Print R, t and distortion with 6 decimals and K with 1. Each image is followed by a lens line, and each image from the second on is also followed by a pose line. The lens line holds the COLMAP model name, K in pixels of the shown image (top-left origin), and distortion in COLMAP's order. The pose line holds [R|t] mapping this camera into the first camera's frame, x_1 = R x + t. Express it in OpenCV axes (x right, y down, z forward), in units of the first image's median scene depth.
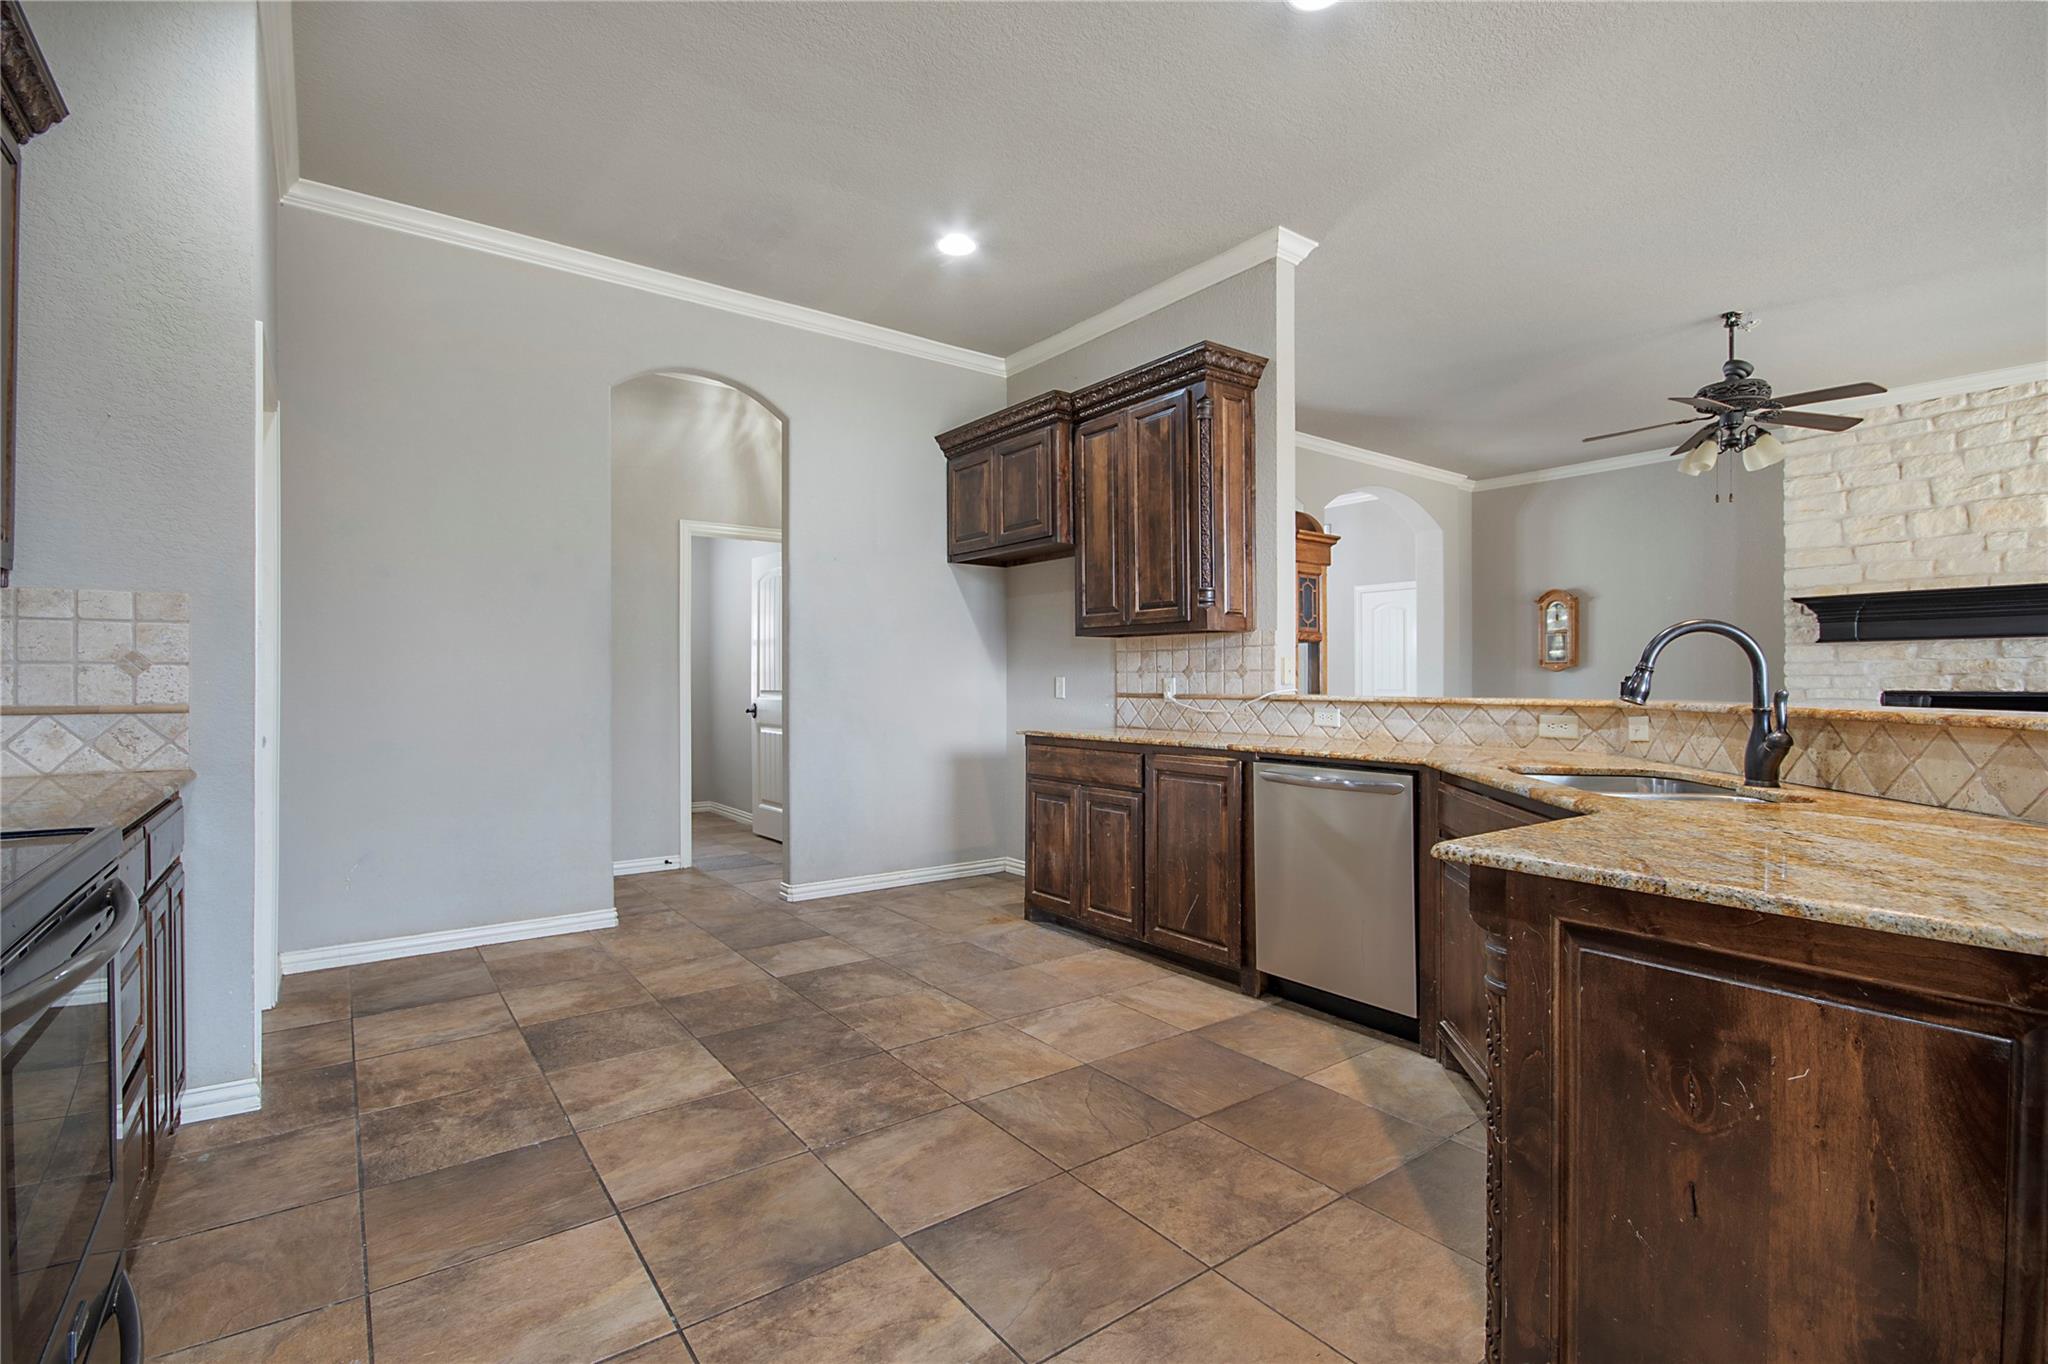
lens RADIAL K [[921.2, 0, 1024.0], [0, 921.2, 682.0], [0, 0, 1]] dist [0.000324, 0.000762]
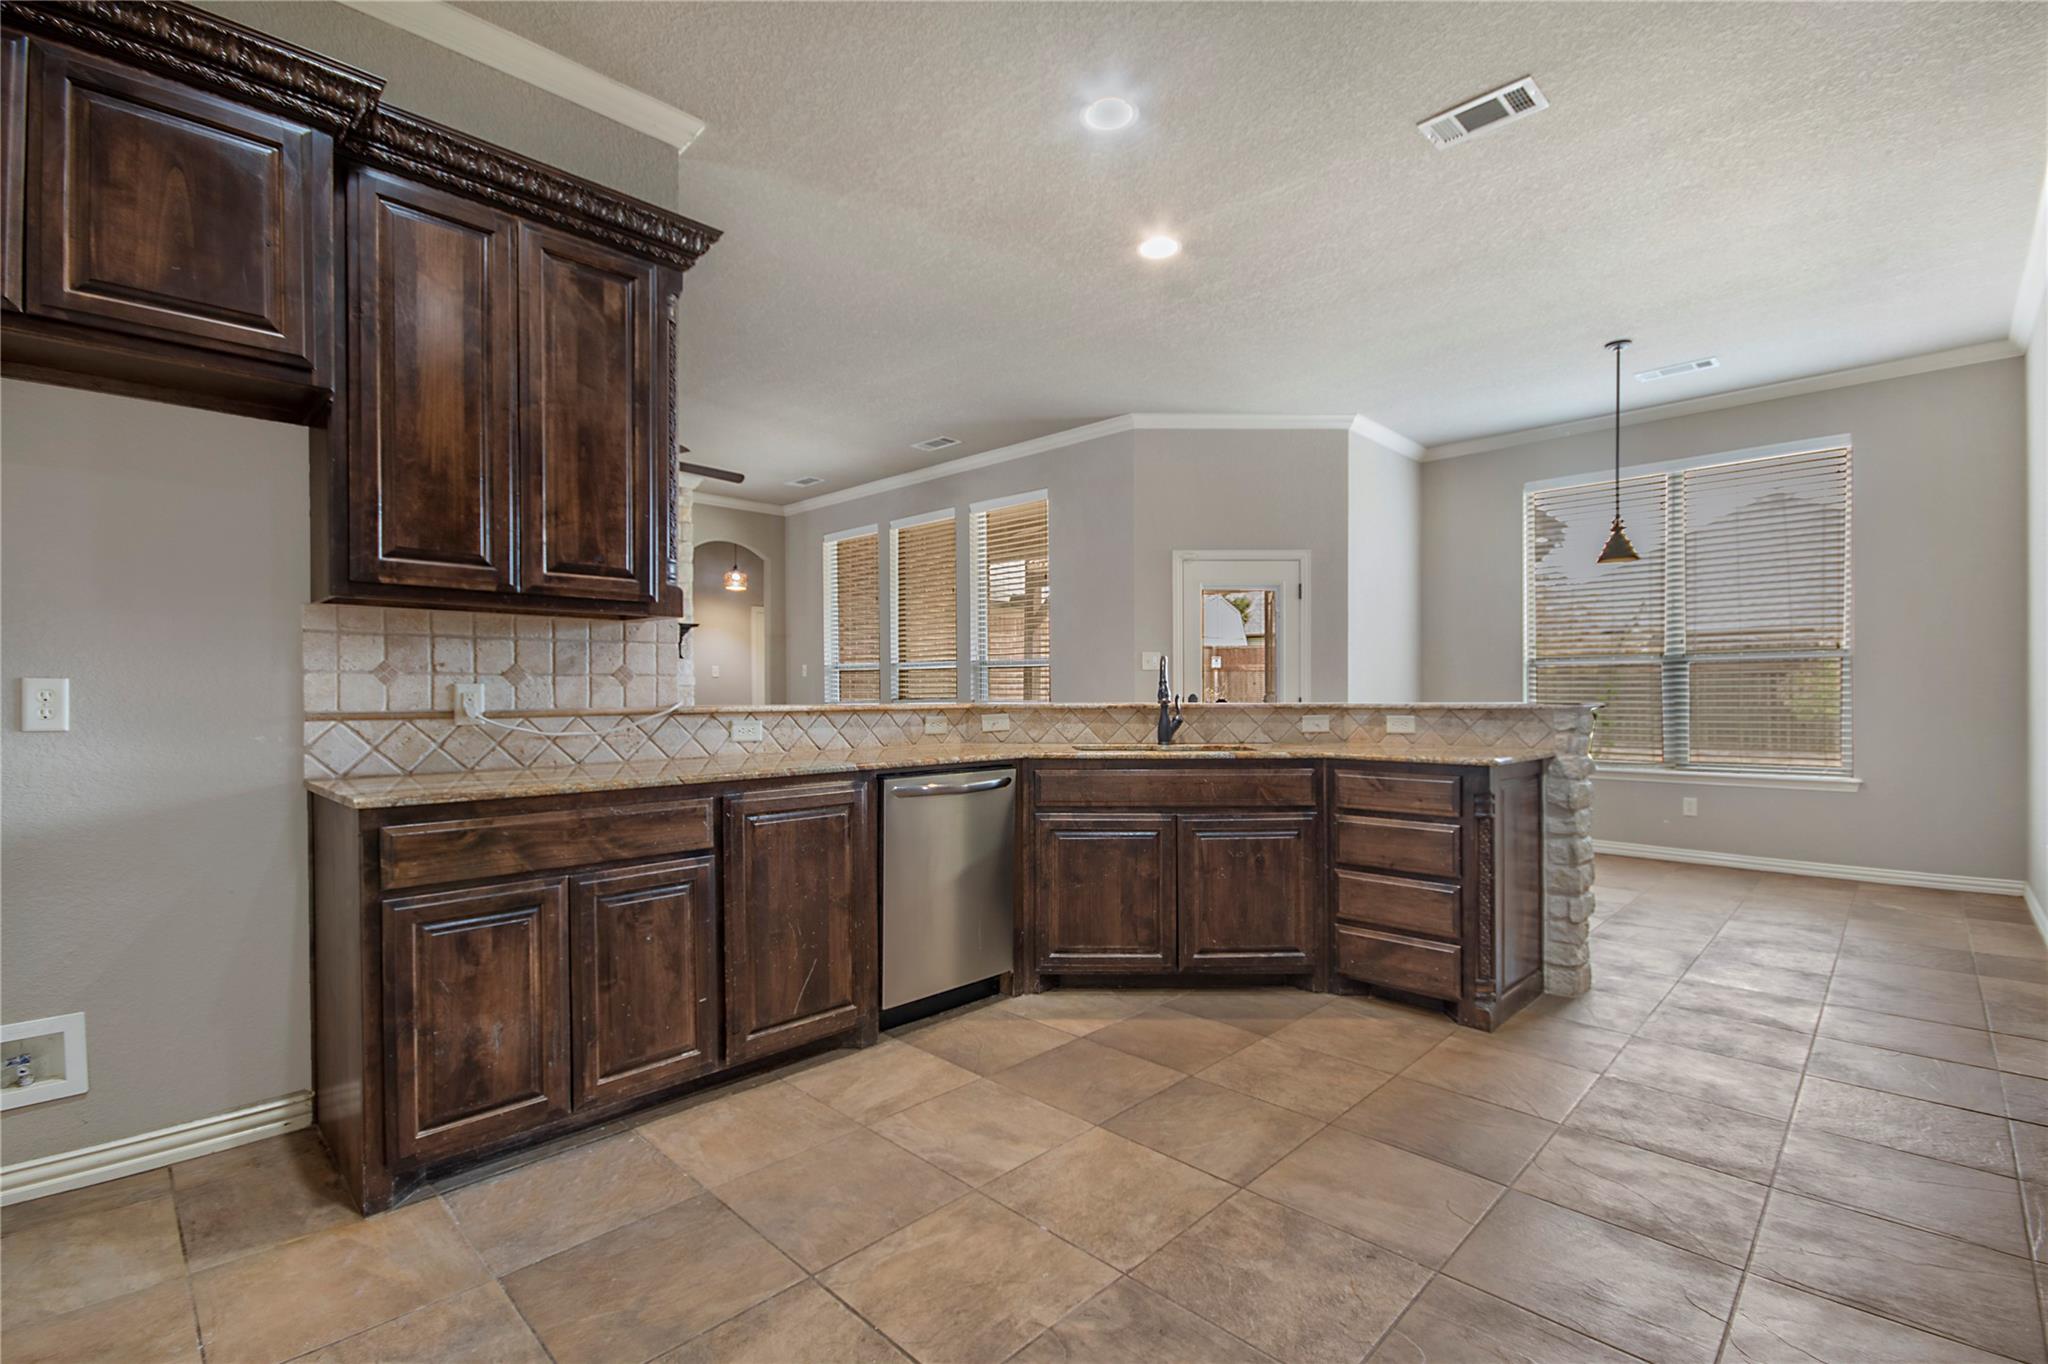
lens RADIAL K [[921.2, 0, 1024.0], [0, 921.2, 682.0], [0, 0, 1]] dist [0.000324, 0.000762]
pose [[-0.152115, 0.008556, 0.988326, -0.621749], [0.000056, 0.999963, -0.008648, -0.000528], [-0.988363, -0.001260, -0.152110, 0.941970]]
